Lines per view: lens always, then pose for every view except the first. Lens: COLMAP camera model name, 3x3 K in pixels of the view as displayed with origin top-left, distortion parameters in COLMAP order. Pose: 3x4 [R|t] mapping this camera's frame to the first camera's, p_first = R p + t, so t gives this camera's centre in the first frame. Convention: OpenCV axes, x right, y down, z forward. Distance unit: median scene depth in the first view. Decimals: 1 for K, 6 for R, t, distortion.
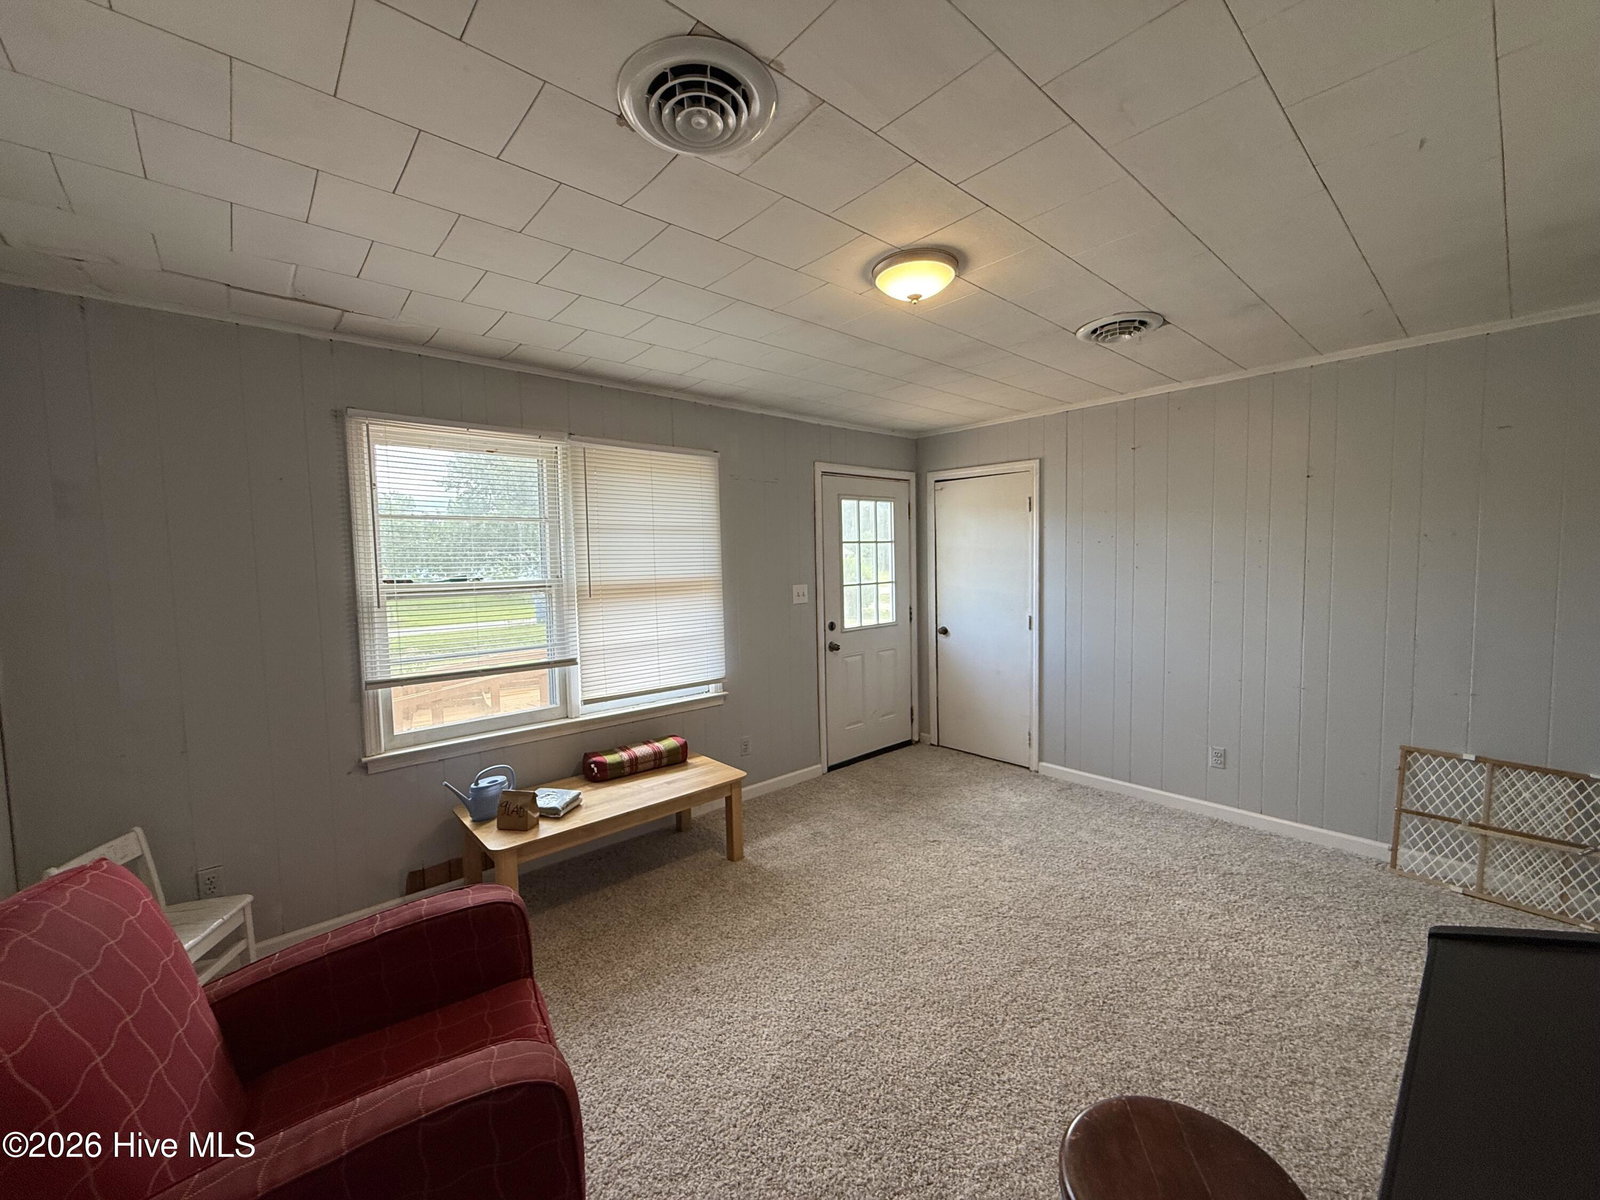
lens RADIAL K [[640.7, 0, 798.9], [0, 640.7, 597.2], [0, 0, 1]] dist [-0.000550, 0.000592]
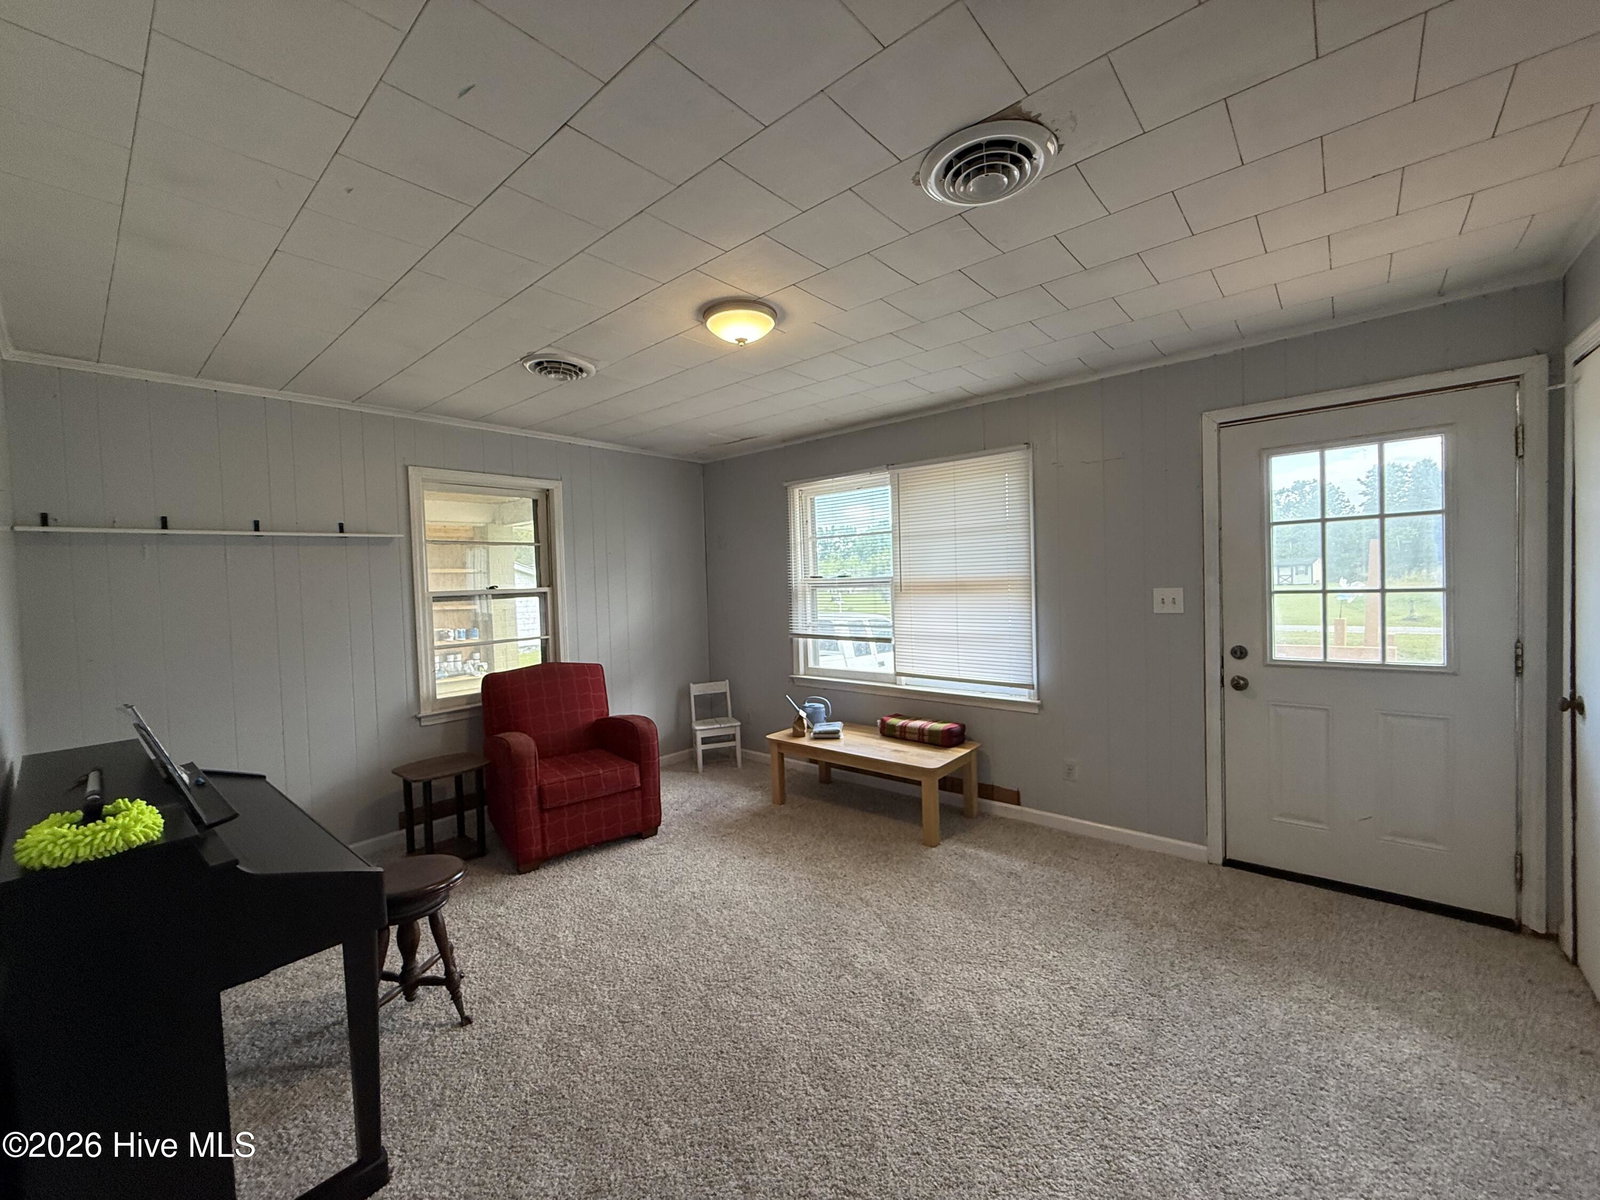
lens RADIAL K [[640.7, 0, 797.1], [0, 640.7, 598.4], [0, 0, 1]] dist [-0.000550, 0.000592]
pose [[0.129458, 0.057476, -0.989918, 0.678207], [-0.020652, 0.998258, 0.055259, -0.039570], [0.991370, 0.013290, 0.130419, 0.481071]]
